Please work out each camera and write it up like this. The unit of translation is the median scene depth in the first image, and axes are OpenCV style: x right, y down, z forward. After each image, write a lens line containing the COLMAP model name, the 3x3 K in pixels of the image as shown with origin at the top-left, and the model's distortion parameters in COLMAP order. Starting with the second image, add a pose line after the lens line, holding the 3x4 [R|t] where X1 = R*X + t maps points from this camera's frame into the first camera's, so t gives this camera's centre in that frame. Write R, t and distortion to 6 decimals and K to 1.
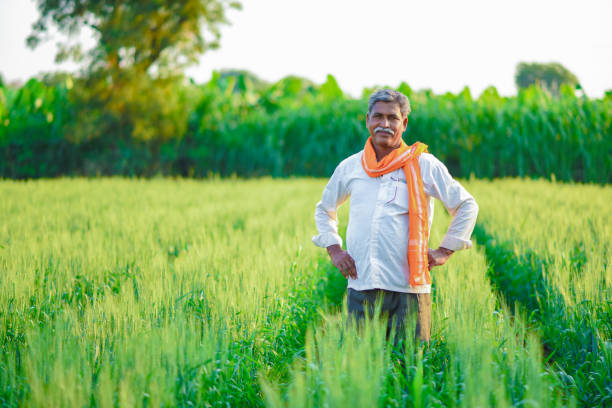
lens RADIAL K [[1385.9, 0, 305.4], [0, 1385.9, 205.6], [0, 0, 1]] dist [0.070144, 0.000000]
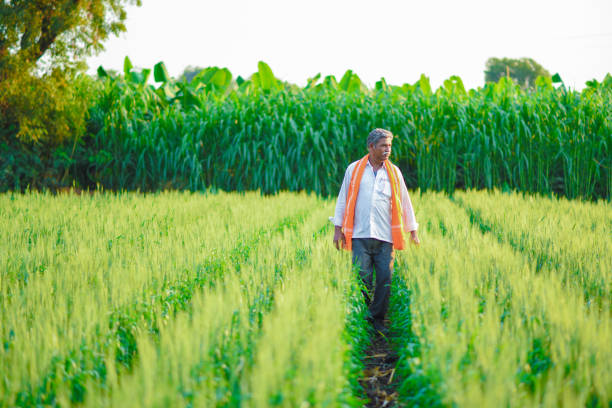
lens RADIAL K [[1385.9, 0, 307.0], [0, 1385.9, 203.7], [0, 0, 1]] dist [0.070144, 0.000000]
pose [[0.999758, -0.006882, 0.020883, 0.029265], [0.006854, 0.999976, 0.001410, -0.011235], [-0.020892, -0.001267, 0.999781, 0.174286]]
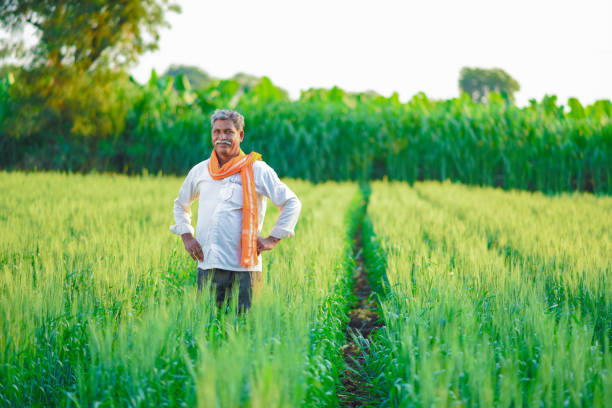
lens RADIAL K [[1385.9, 0, 304.2], [0, 1385.9, 202.7], [0, 0, 1]] dist [0.070144, 0.000000]
pose [[0.999112, 0.022357, 0.035703, 0.012854], [-0.022323, 0.999750, -0.001371, 0.000088], [-0.035725, 0.000572, 0.999361, -0.040100]]
